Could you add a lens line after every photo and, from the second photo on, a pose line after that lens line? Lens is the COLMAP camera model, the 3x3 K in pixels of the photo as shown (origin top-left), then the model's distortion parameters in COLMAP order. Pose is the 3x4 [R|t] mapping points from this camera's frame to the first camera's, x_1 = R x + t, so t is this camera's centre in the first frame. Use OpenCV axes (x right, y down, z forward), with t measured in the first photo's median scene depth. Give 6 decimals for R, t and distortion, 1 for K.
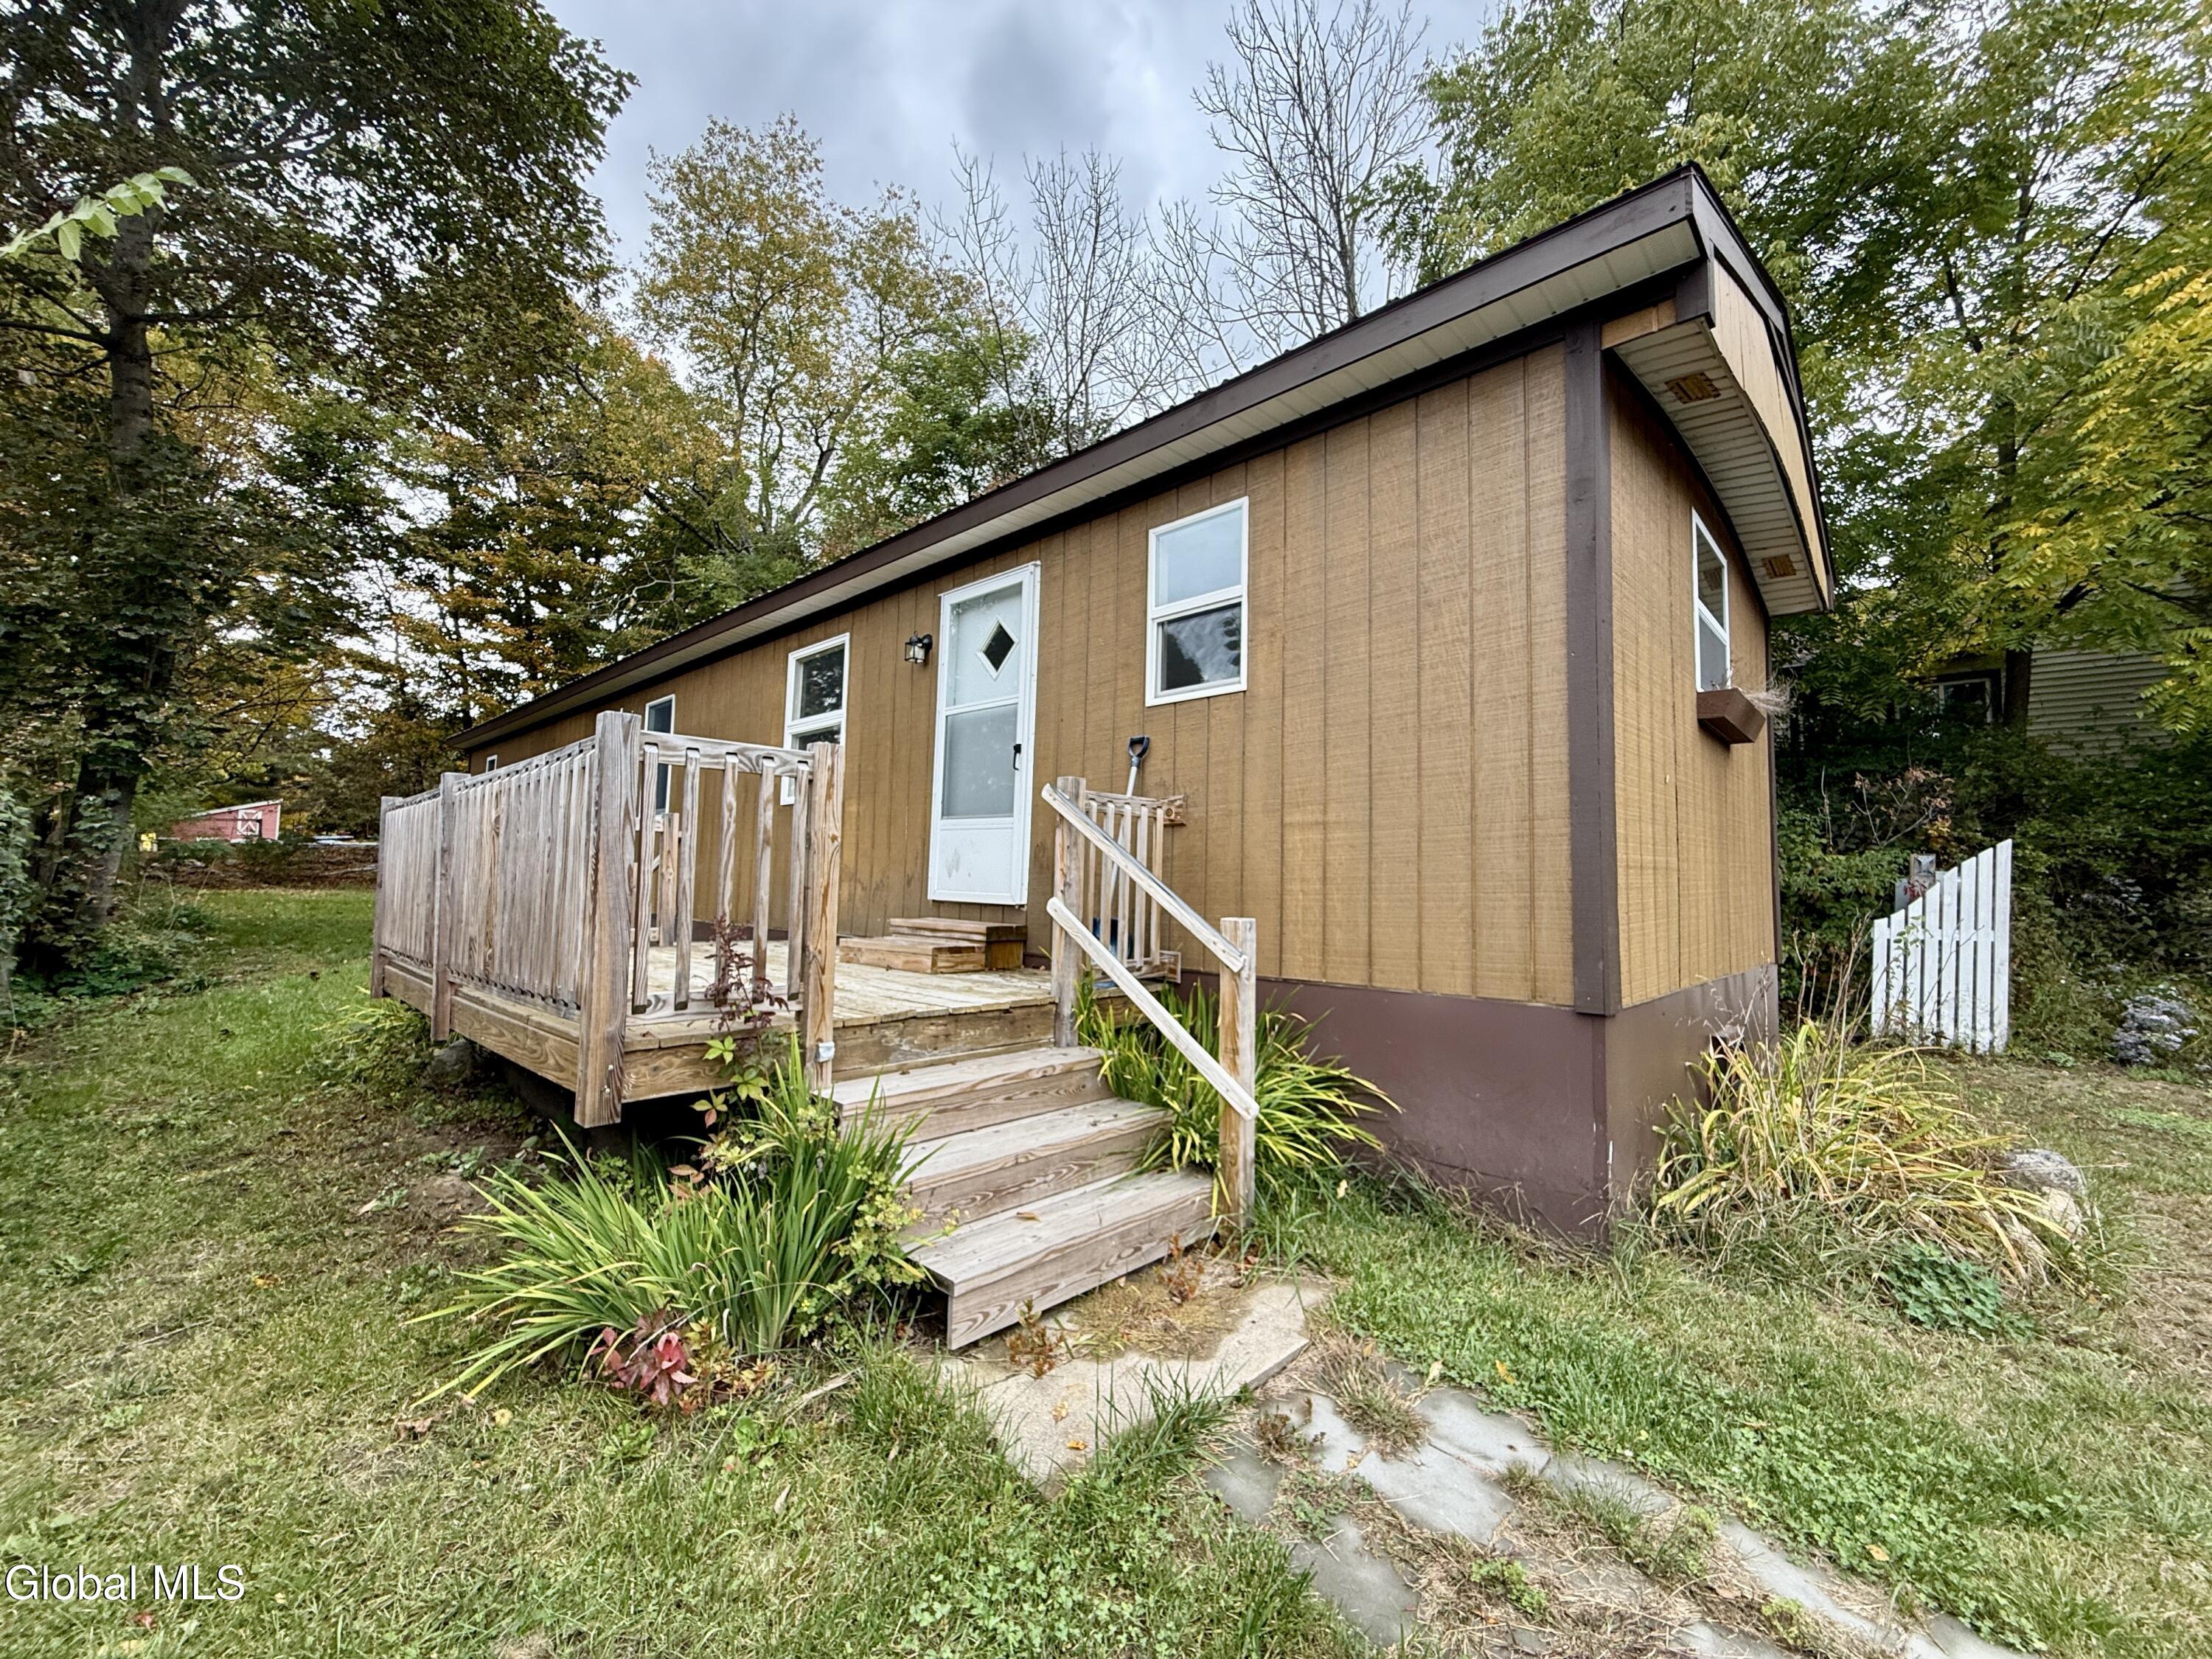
lens RADIAL K [[885.7, 0, 1102.0], [0, 885.7, 829.5], [0, 0, 1]] dist [-0.000680, -0.000131]
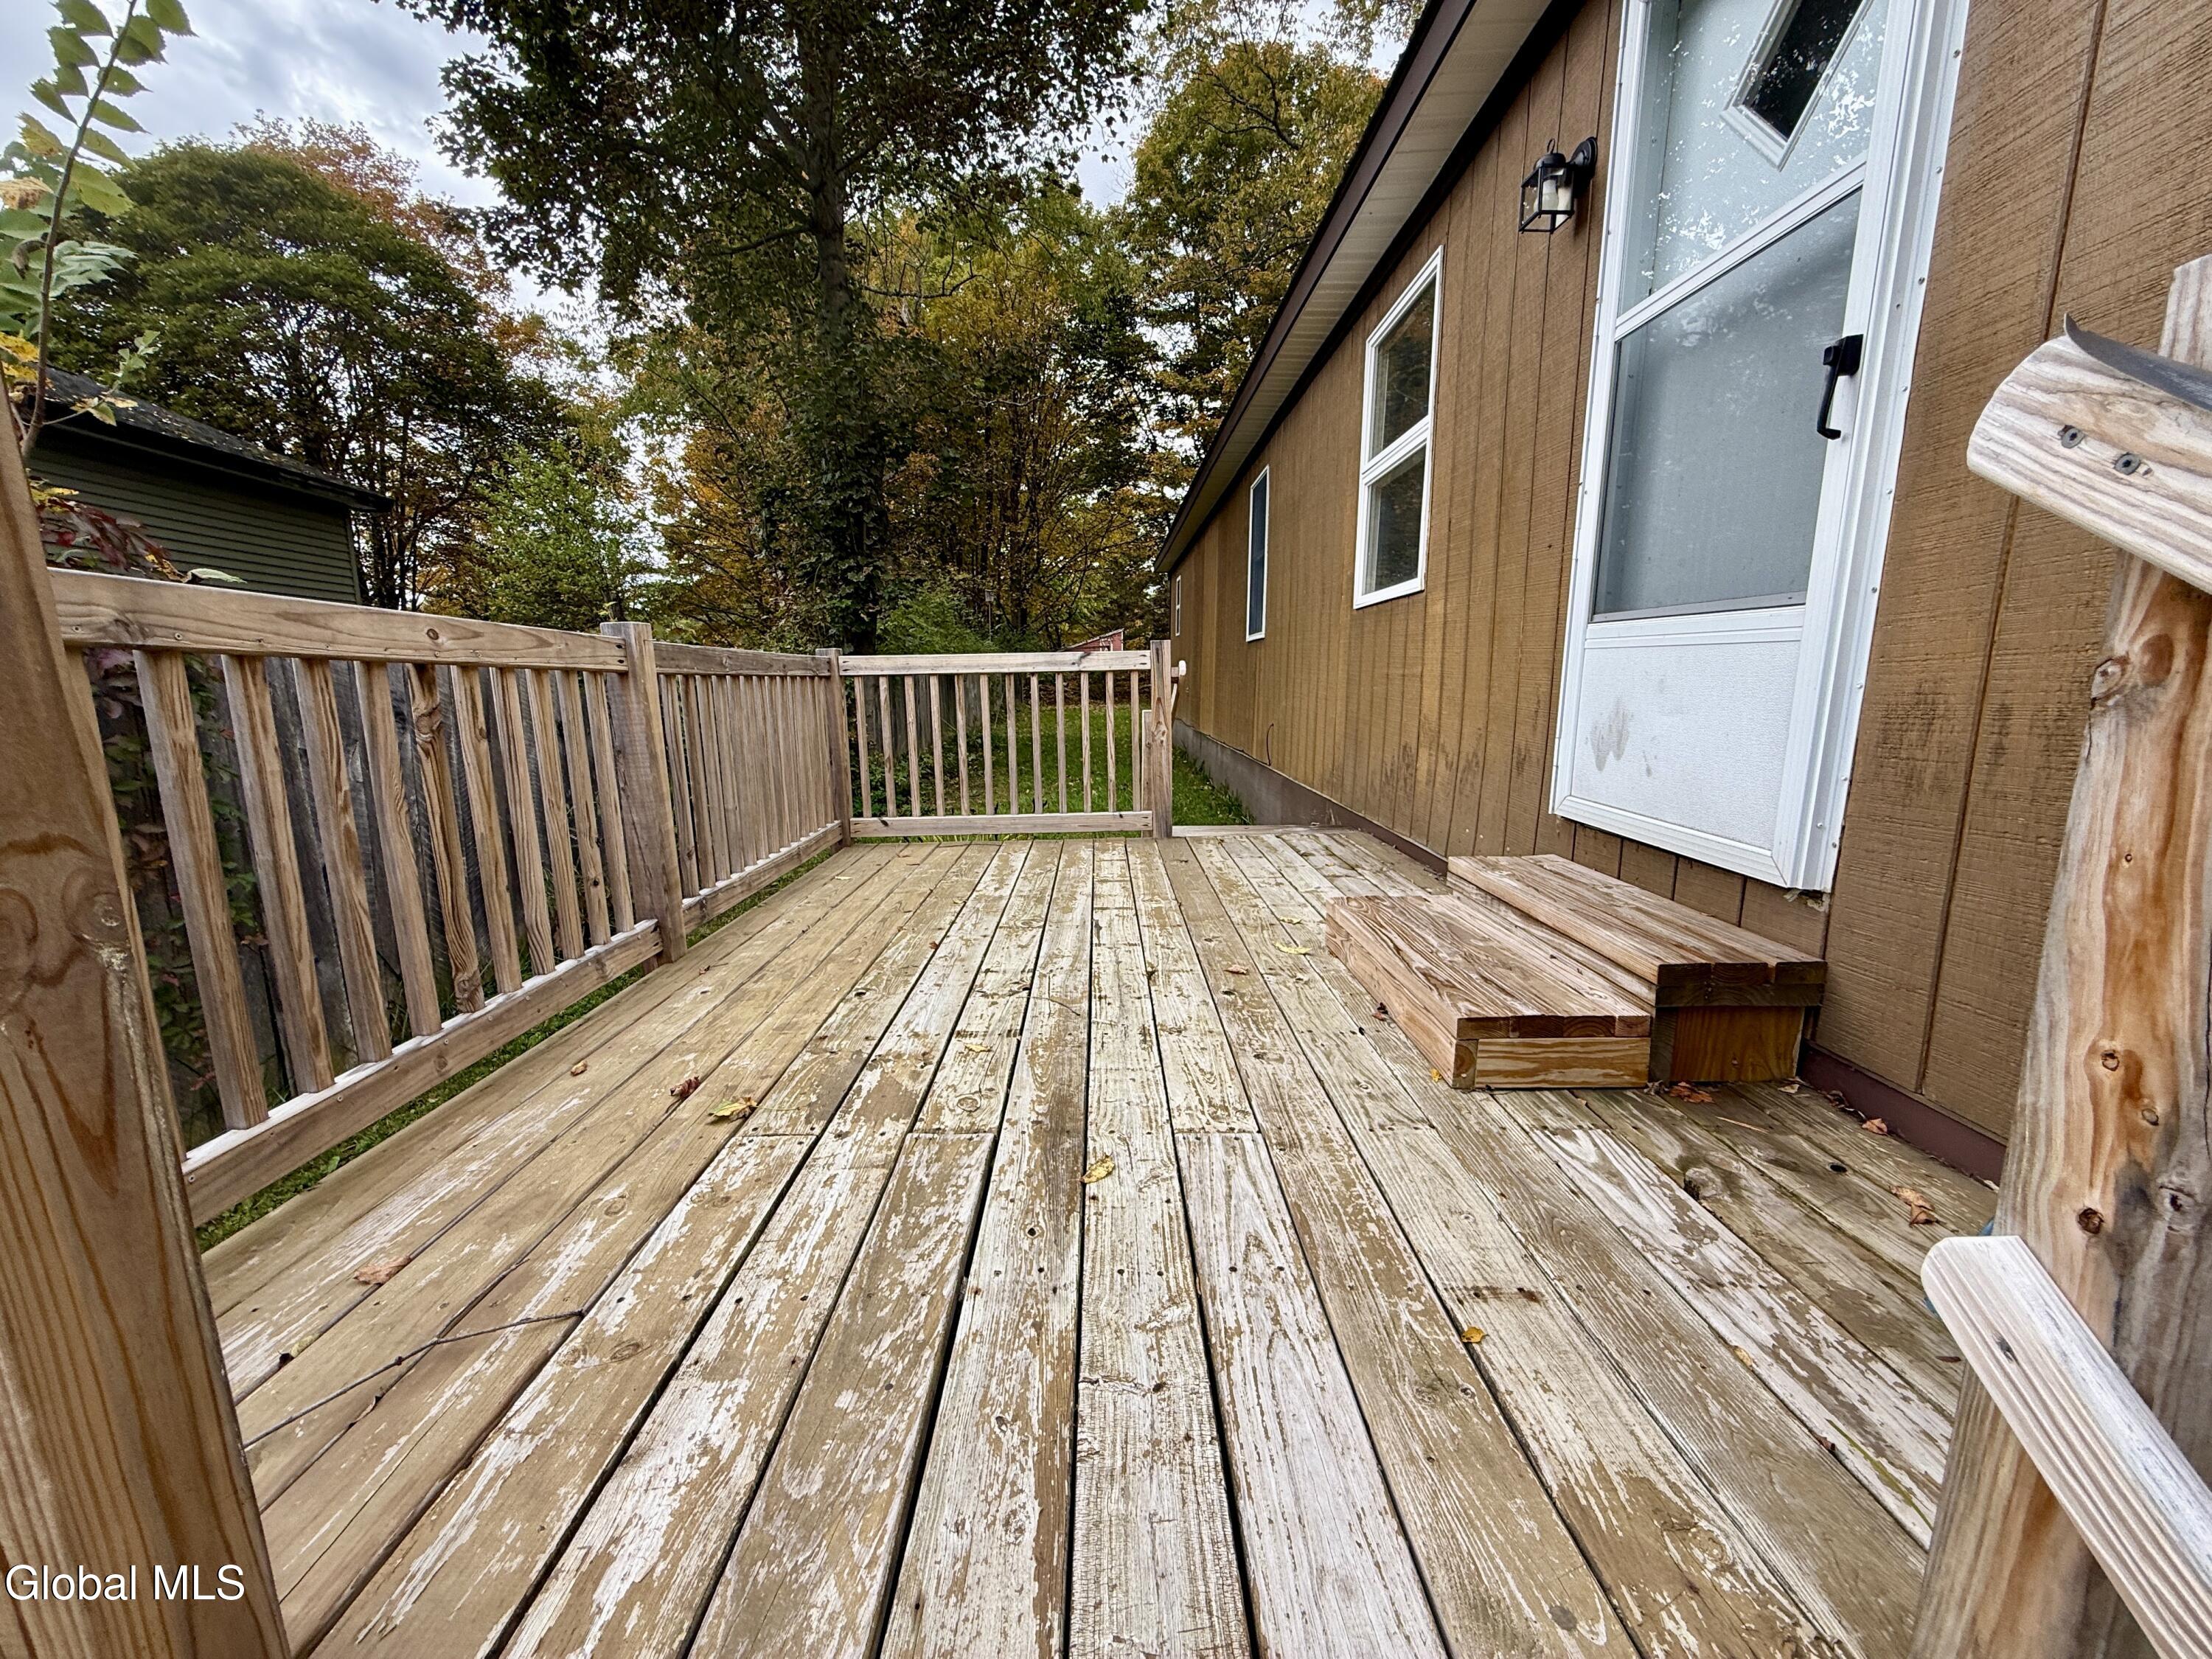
lens RADIAL K [[885.7, 0, 1098.0], [0, 885.7, 831.9], [0, 0, 1]] dist [-0.000680, -0.000131]
pose [[0.692887, 0.093863, -0.714910, -0.028376], [0.070176, 0.978005, 0.196420, -0.009278], [0.717623, -0.186266, 0.671061, 0.394356]]
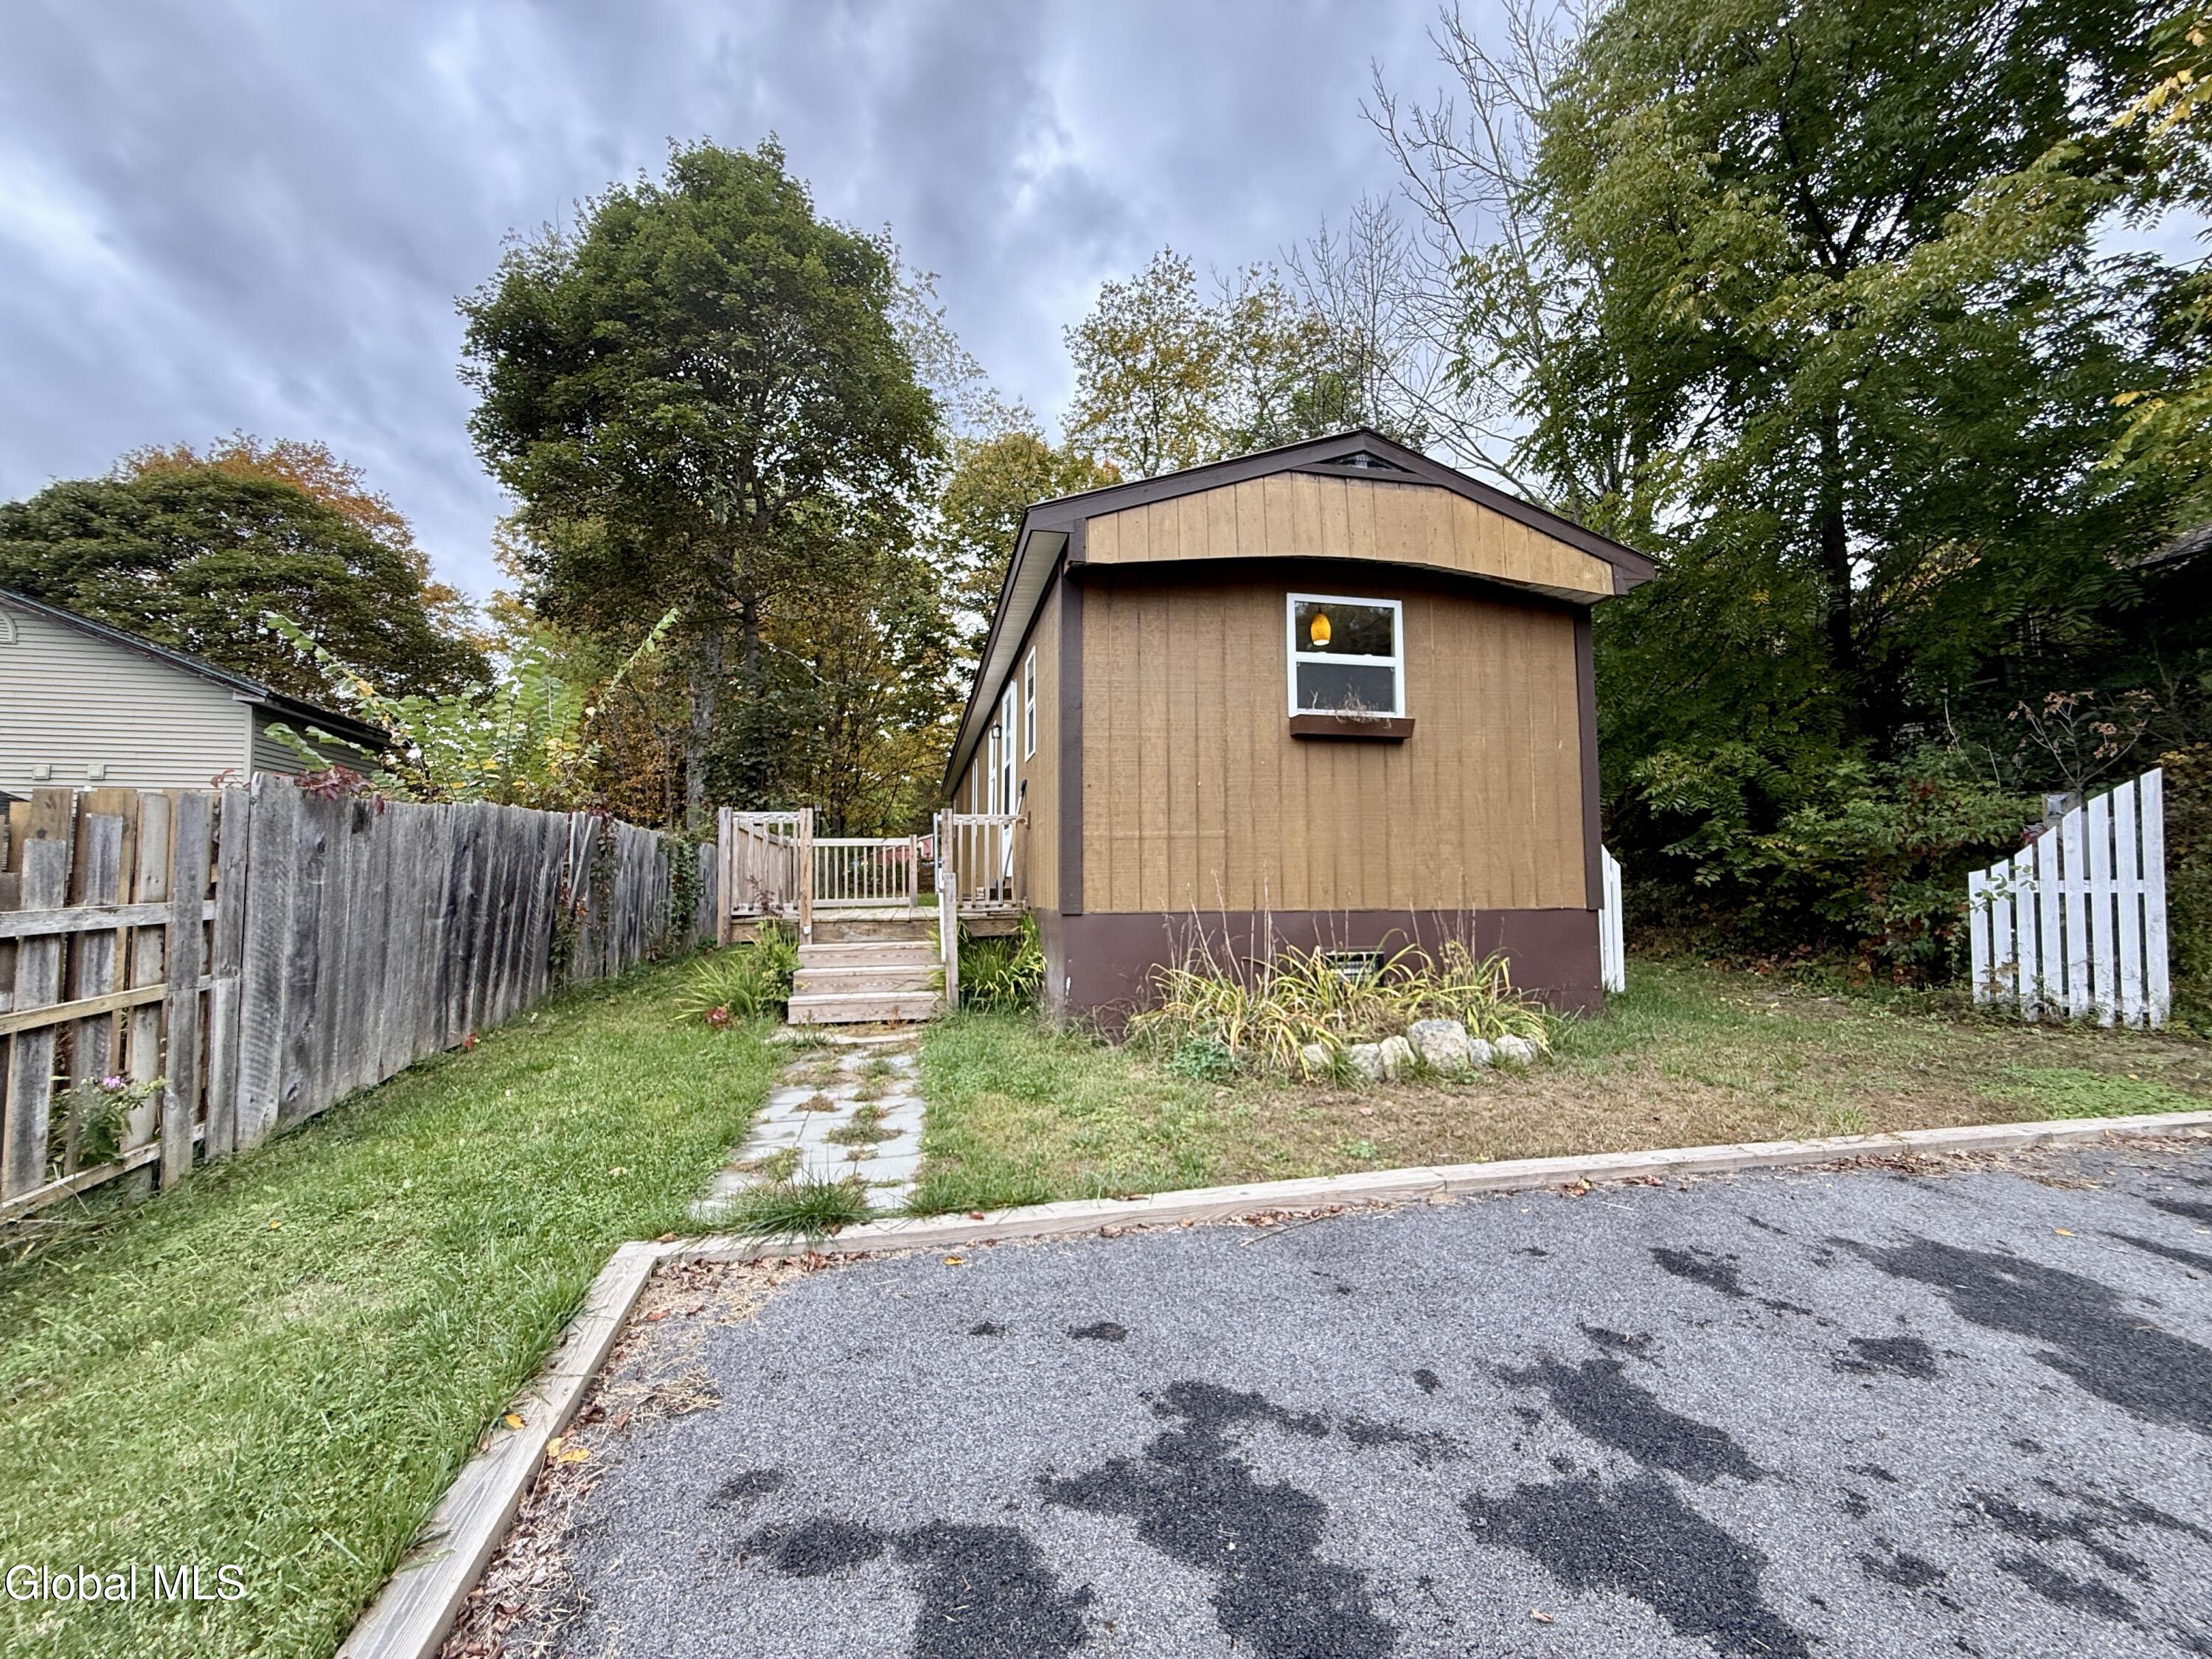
lens RADIAL K [[885.7, 0, 1103.0], [0, 885.7, 830.4], [0, 0, 1]] dist [-0.000680, -0.000131]
pose [[0.828841, -0.062048, -0.556033, 0.666911], [0.061337, 0.997918, -0.019927, 0.025607], [0.556112, -0.017590, 0.830921, -0.229760]]
